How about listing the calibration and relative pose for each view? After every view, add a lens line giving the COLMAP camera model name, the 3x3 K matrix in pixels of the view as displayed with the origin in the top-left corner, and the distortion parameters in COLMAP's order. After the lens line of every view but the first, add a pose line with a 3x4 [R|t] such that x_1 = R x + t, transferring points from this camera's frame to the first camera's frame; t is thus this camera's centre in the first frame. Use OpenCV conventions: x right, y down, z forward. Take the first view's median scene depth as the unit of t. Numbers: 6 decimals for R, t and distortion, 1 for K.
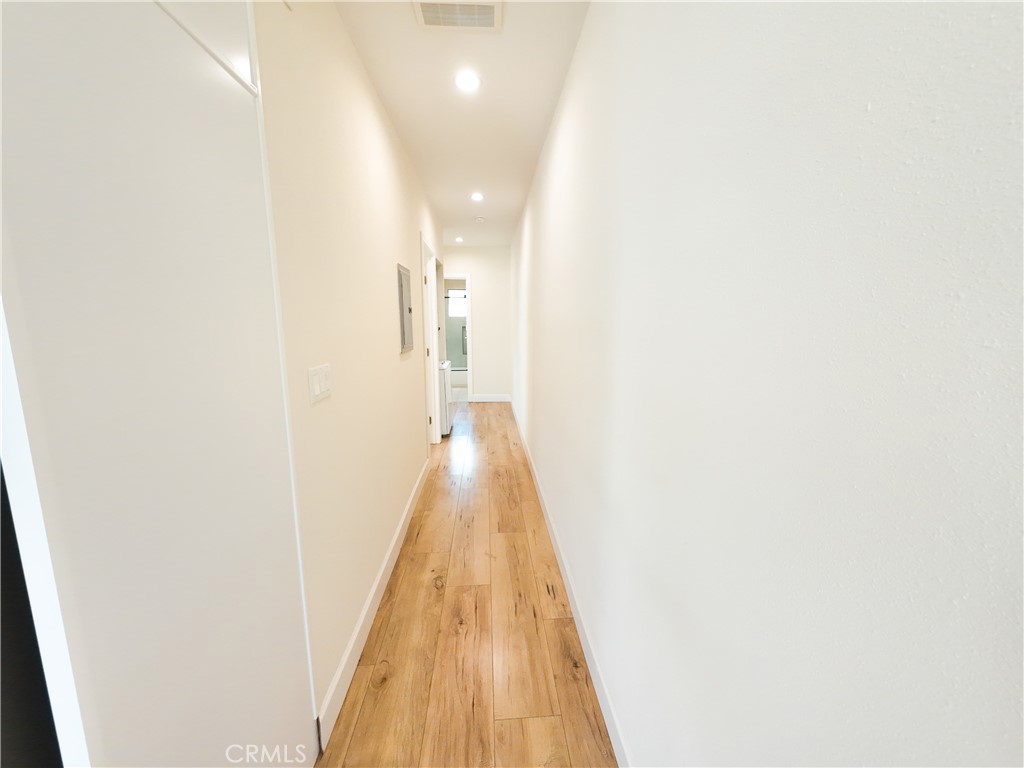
lens RADIAL K [[394.6, 0, 513.4], [0, 394.6, 379.8], [0, 0, 1]] dist [-0.003883, 0.000974]
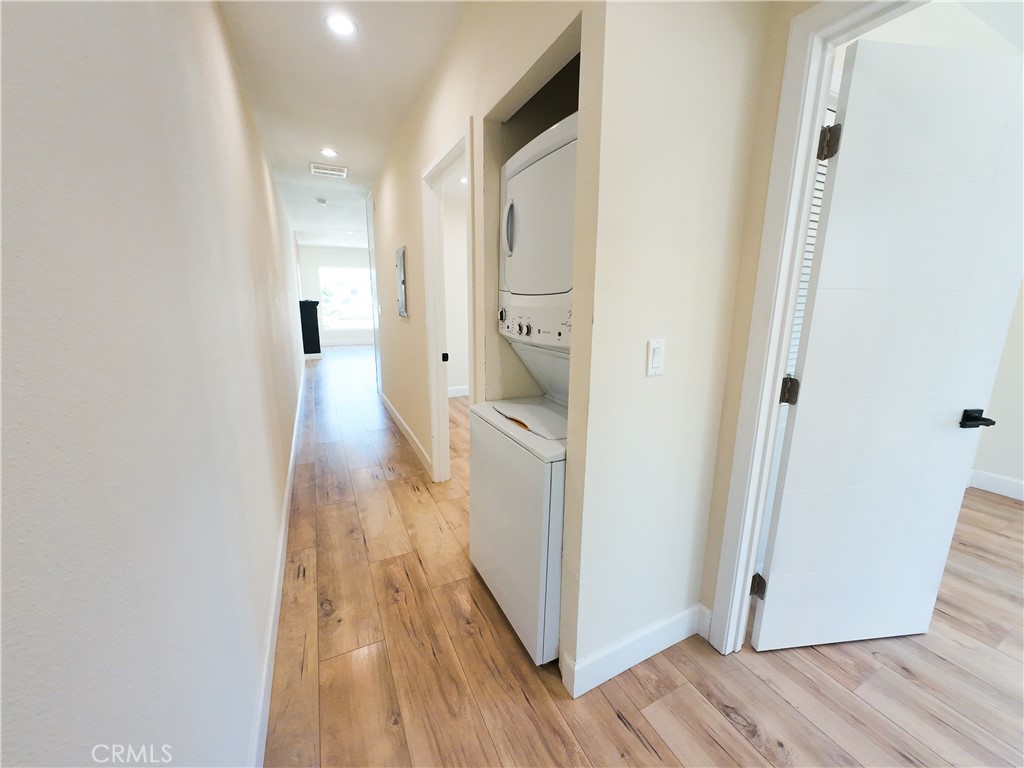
lens RADIAL K [[394.6, 0, 513.4], [0, 394.6, 379.8], [0, 0, 1]] dist [-0.003883, 0.000974]
pose [[-0.921684, 0.080386, -0.379521, -0.072922], [-0.057261, 0.939390, 0.338034, -0.229778], [0.383691, 0.333293, -0.861218, 1.620325]]
